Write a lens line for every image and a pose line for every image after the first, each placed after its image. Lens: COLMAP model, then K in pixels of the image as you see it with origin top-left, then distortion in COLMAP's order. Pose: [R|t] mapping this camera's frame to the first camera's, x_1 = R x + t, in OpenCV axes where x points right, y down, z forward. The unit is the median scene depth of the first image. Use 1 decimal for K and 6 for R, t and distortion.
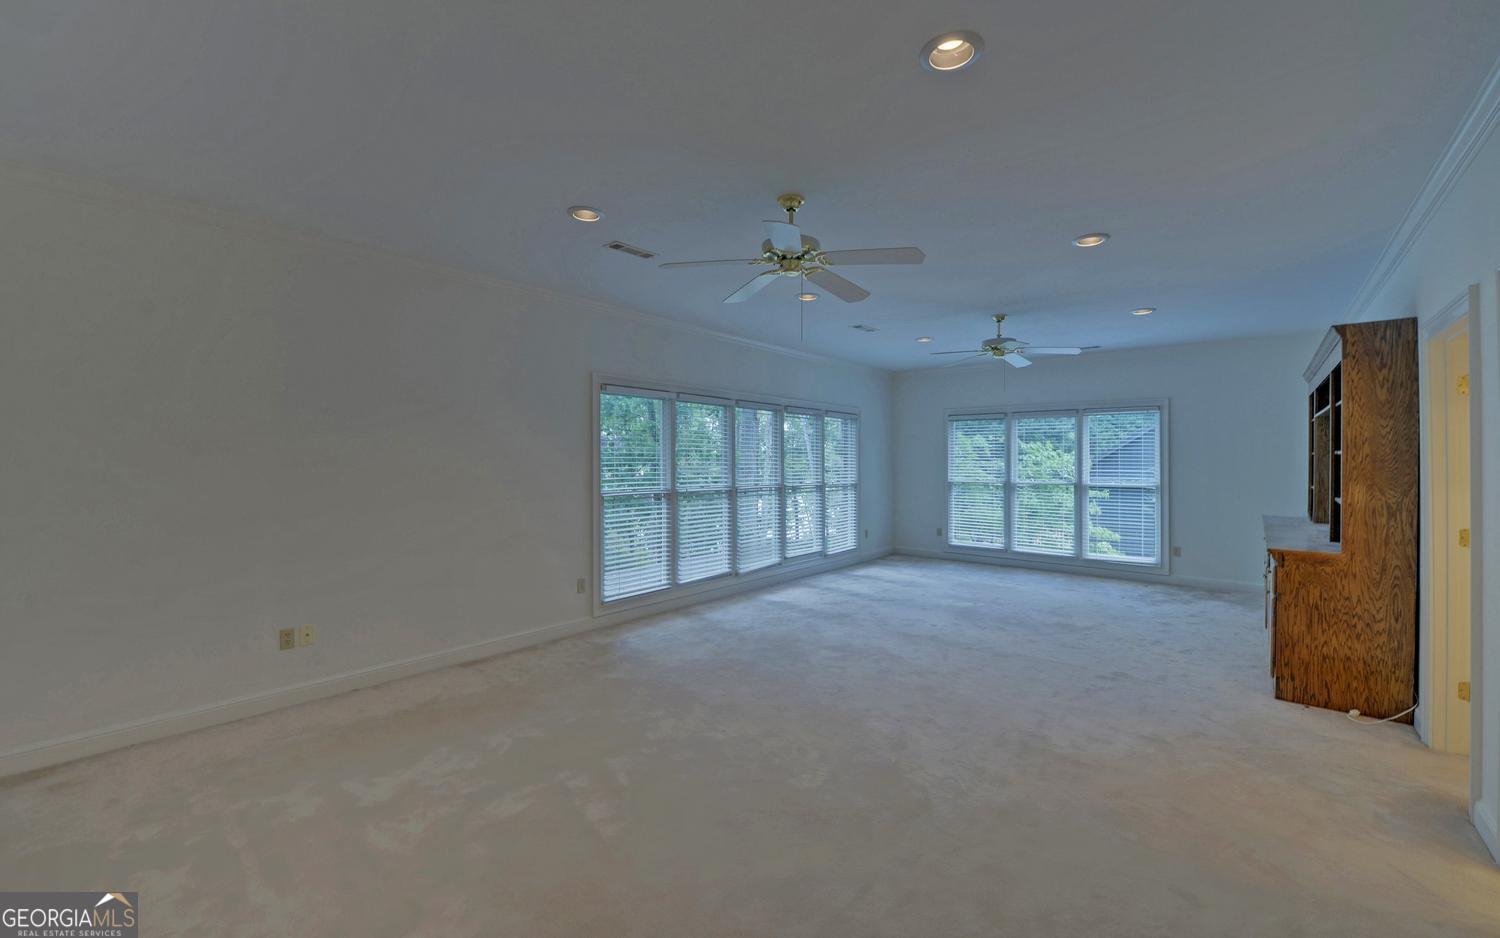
lens RADIAL K [[603.9, 0, 749.4], [0, 603.9, 460.6], [0, 0, 1]] dist [-0.002997, -0.000099]
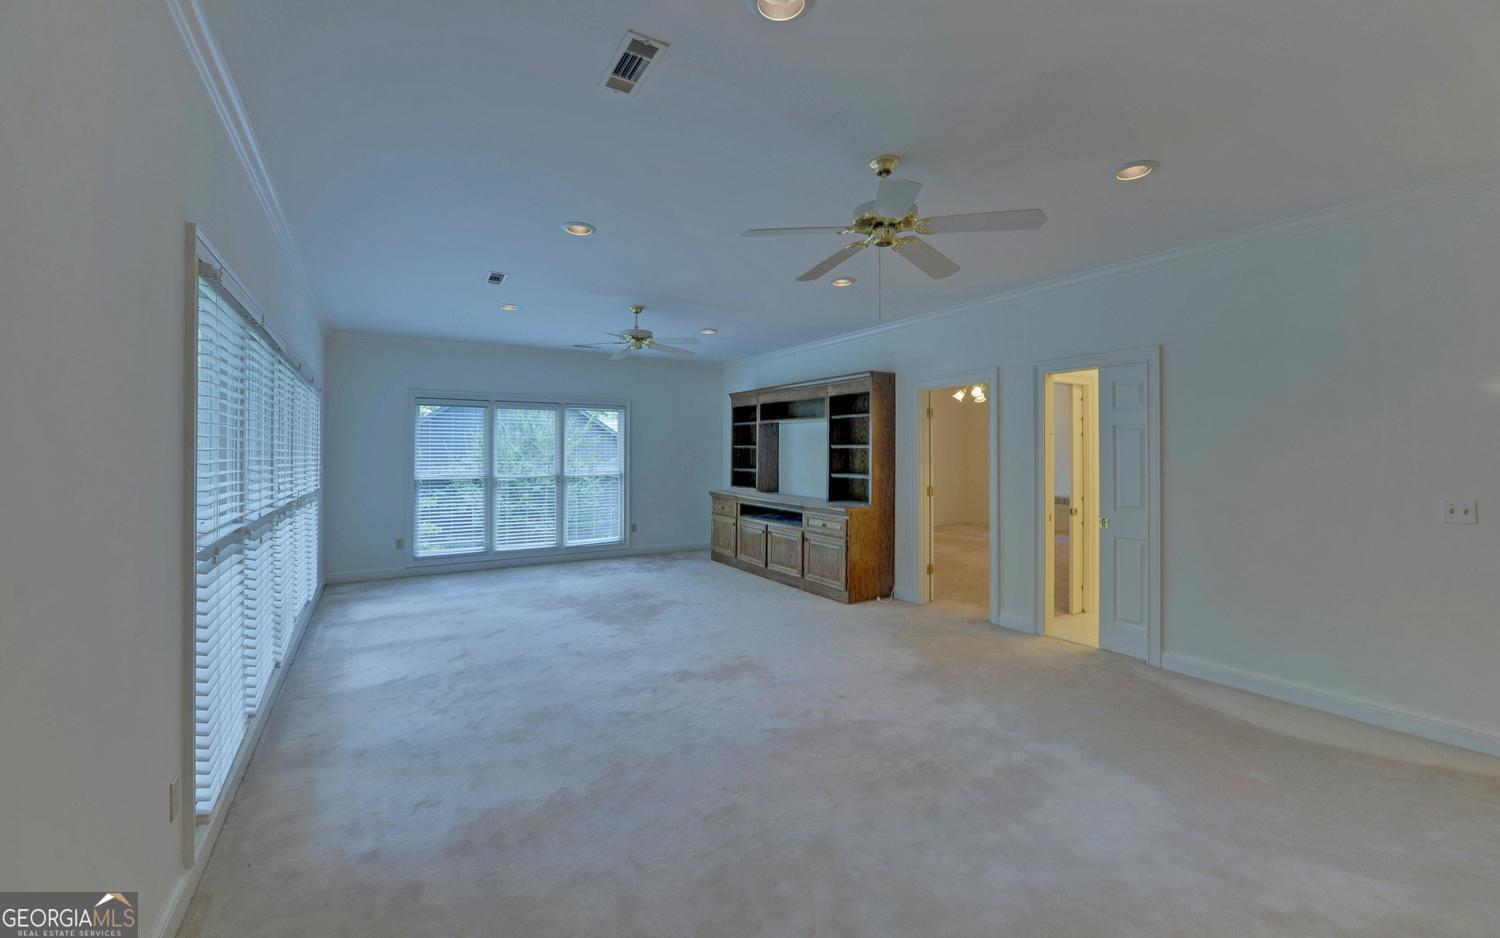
lens RADIAL K [[603.9, 0, 746.7], [0, 603.9, 448.6], [0, 0, 1]] dist [-0.002997, -0.000099]
pose [[0.316685, 0.005038, 0.948517, -0.370130], [0.004656, 0.999966, -0.006866, 0.001177], [-0.948519, 0.006591, 0.316651, 0.403009]]
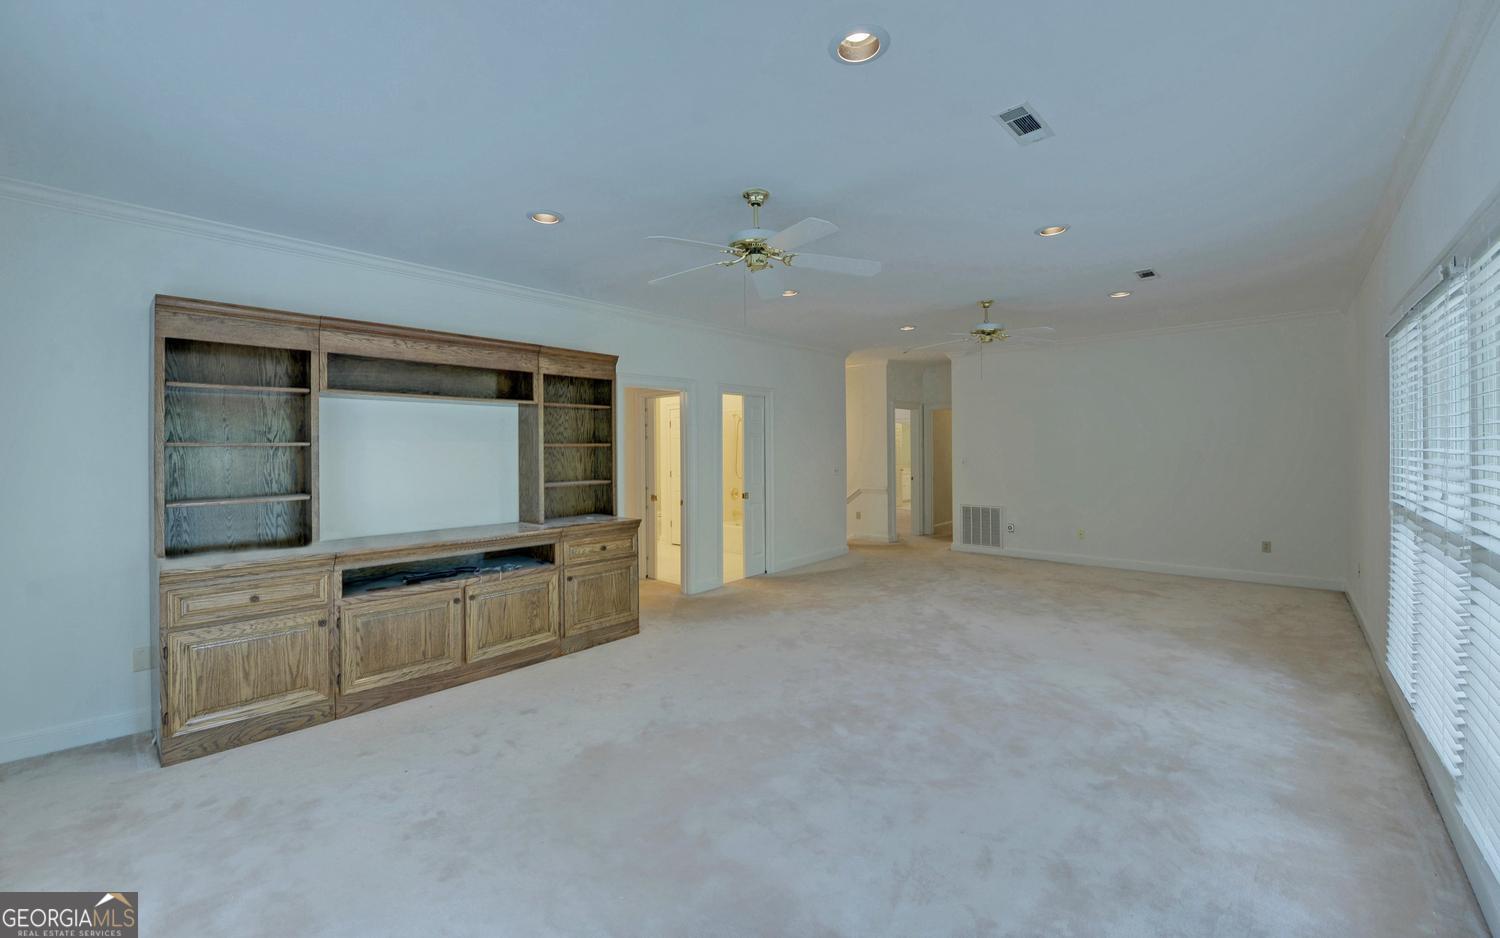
lens RADIAL K [[603.9, 0, 743.4], [0, 603.9, 446.9], [0, 0, 1]] dist [-0.002997, -0.000099]
pose [[-0.999455, 0.000452, 0.033012, 0.293704], [0.000589, 0.999991, 0.004132, -0.007404], [-0.033010, 0.004149, -0.999446, 1.199818]]
